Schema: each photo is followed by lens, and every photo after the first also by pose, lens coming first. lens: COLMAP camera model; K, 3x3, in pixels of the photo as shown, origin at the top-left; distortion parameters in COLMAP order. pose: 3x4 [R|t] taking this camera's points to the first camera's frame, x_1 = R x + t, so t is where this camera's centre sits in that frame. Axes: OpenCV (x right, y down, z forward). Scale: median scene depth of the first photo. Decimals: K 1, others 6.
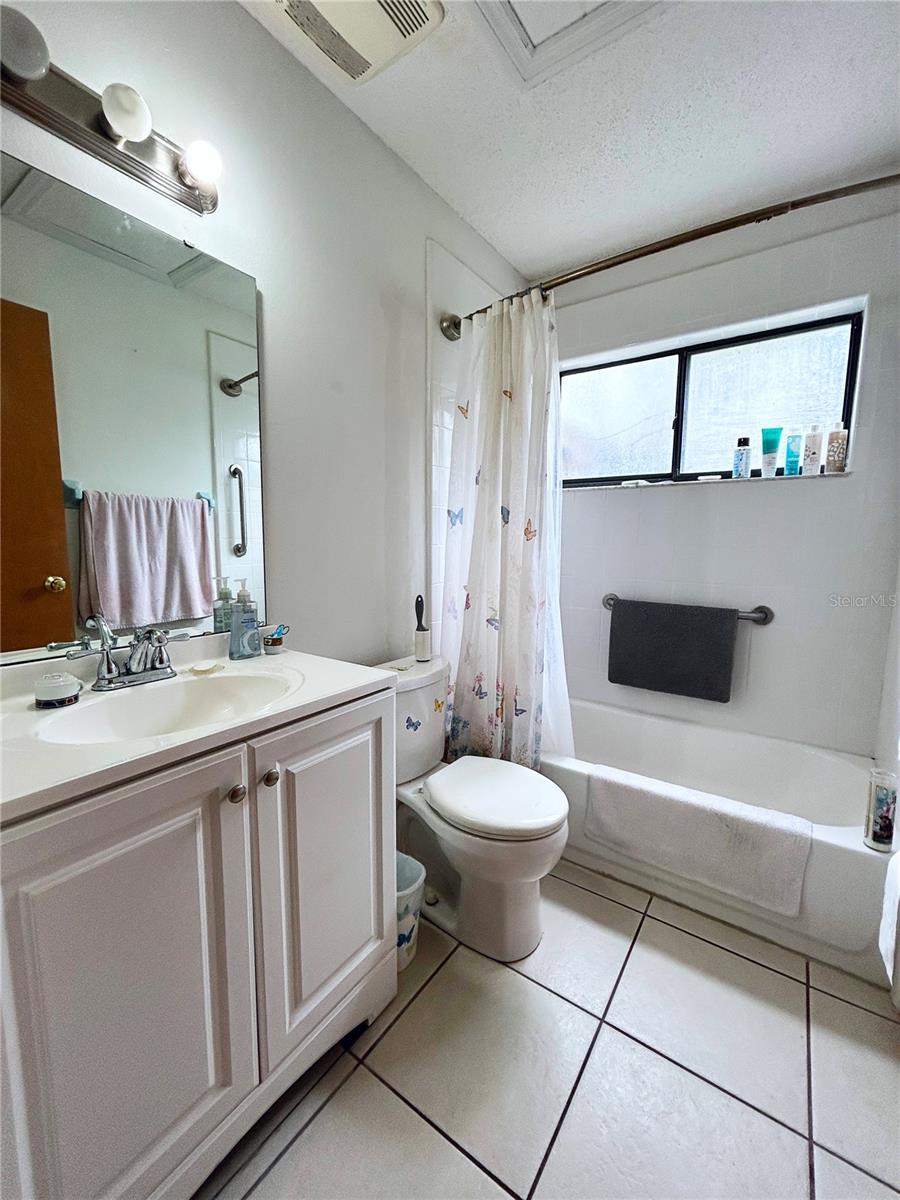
lens RADIAL K [[483.4, 0, 448.7], [0, 483.4, 596.4], [0, 0, 1]] dist [-0.000762, 0.000582]
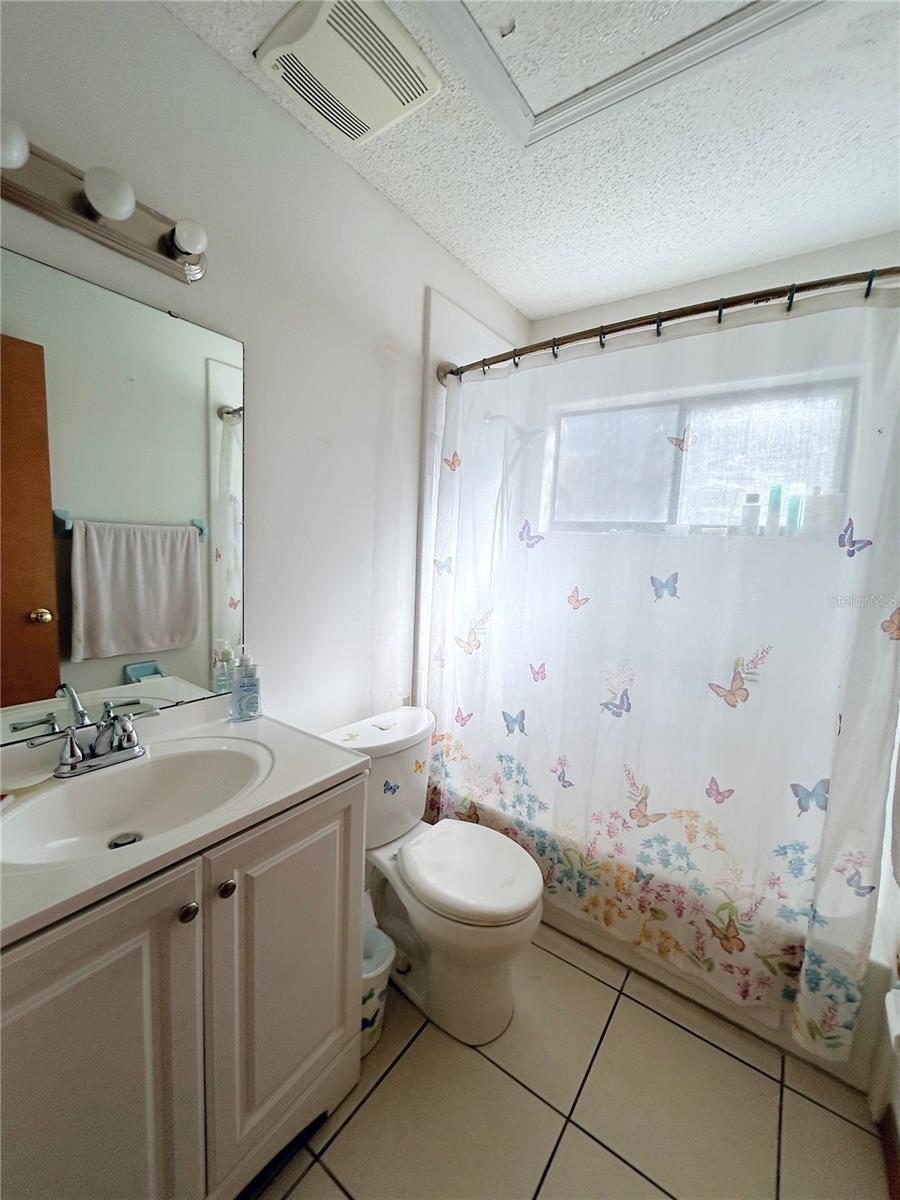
lens RADIAL K [[483.4, 0, 447.8], [0, 483.4, 595.5], [0, 0, 1]] dist [-0.000762, 0.000582]
pose [[0.999325, 0.036271, -0.005808, 0.043299], [-0.036298, 0.999330, -0.004637, -0.162762], [0.005636, 0.004845, 0.999972, 0.020115]]
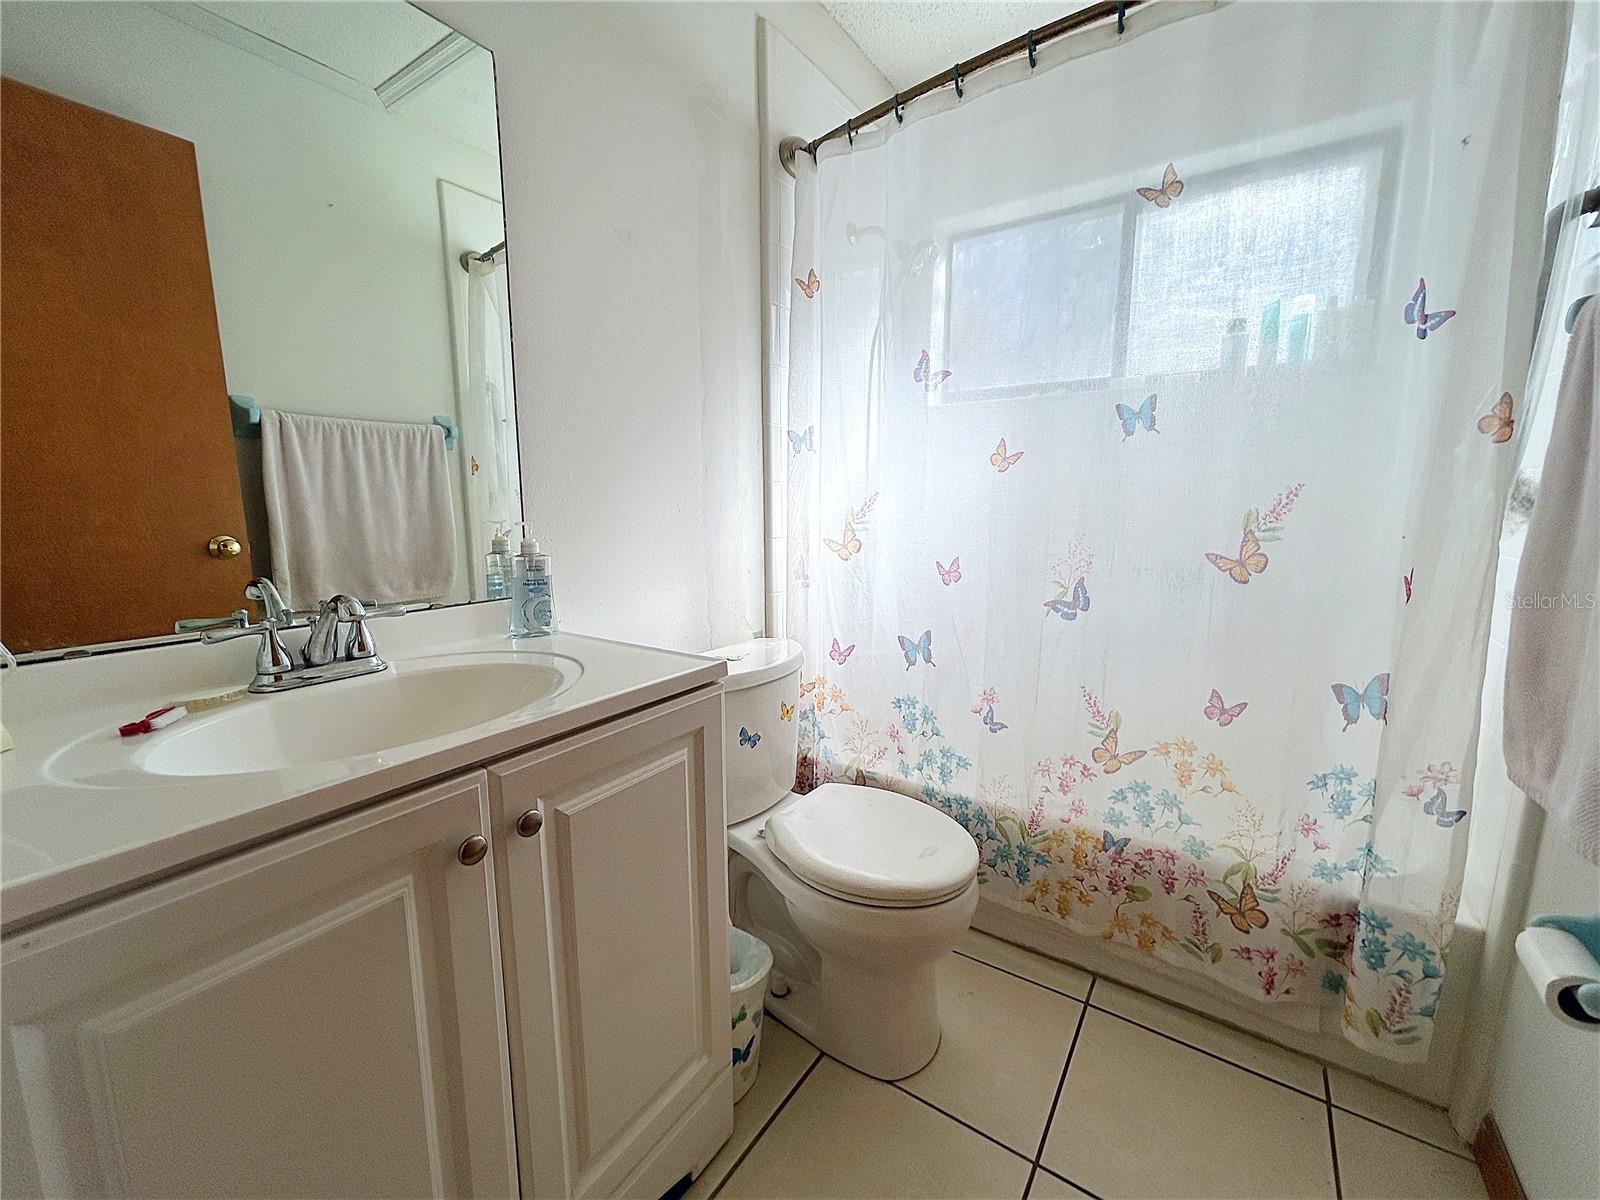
lens RADIAL K [[644.5, 0, 794.9], [0, 644.5, 595.4], [0, 0, 1]] dist [-0.000762, 0.000582]
pose [[0.999864, -0.013547, 0.009387, -0.019359], [0.013208, 0.999290, 0.035283, 0.038747], [-0.009858, -0.035154, 0.999333, 0.122799]]
